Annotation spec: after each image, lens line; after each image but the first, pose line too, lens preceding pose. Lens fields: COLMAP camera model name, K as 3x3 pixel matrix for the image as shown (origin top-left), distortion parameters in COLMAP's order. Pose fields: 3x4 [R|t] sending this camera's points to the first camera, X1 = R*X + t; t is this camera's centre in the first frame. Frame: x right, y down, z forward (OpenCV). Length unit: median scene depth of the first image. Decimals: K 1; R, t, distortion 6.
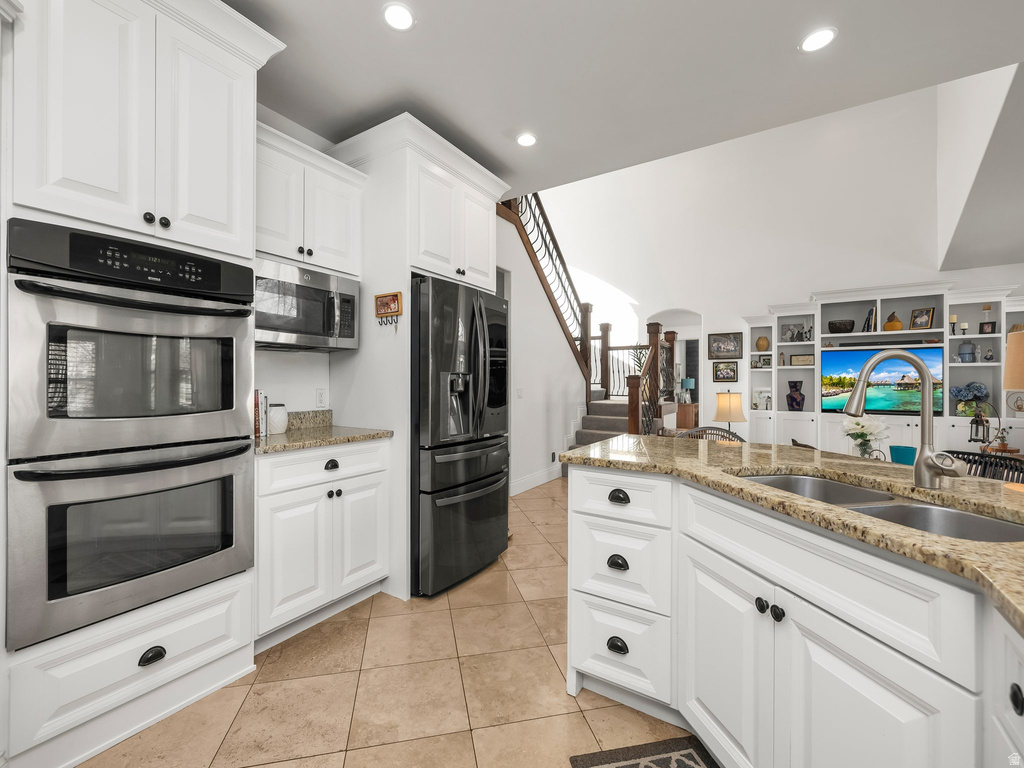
lens RADIAL K [[431.6, 0, 505.7], [0, 431.6, 381.1], [0, 0, 1]] dist [-0.000504, -0.000036]
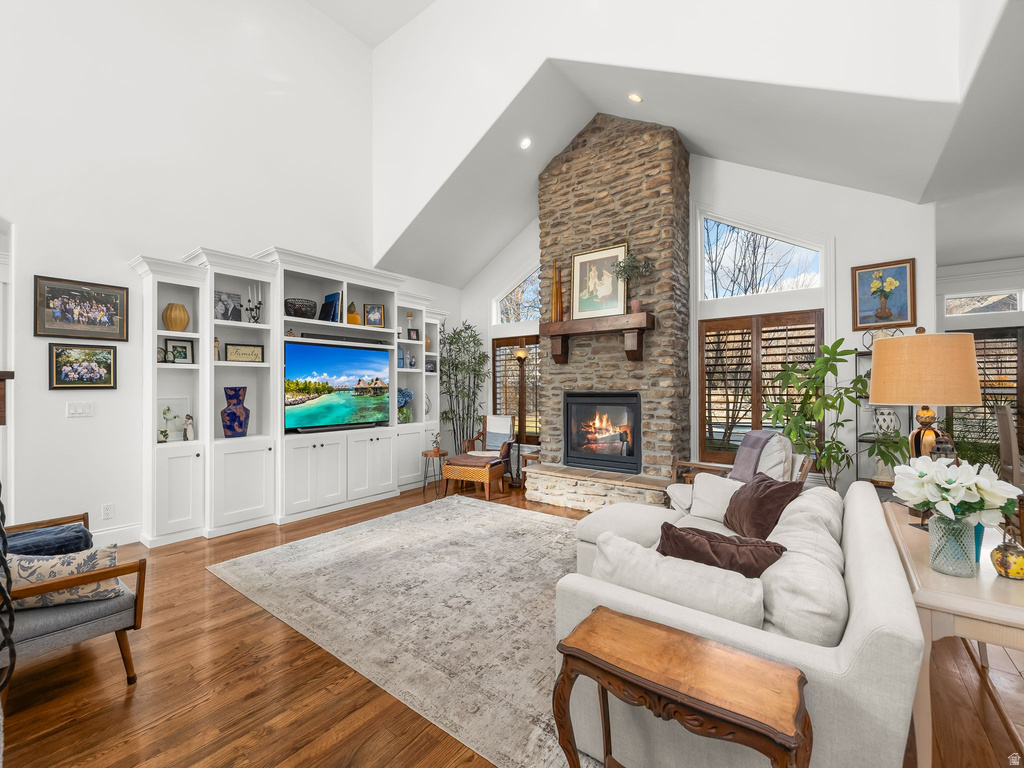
lens RADIAL K [[432.3, 0, 505.8], [0, 432.3, 387.8], [0, 0, 1]] dist [0.000937, 0.000272]
pose [[0.082890, -0.006161, 0.996540, 0.103001], [-0.002371, 0.999977, 0.006380, -0.003923], [-0.996556, -0.002891, 0.082873, 0.594971]]
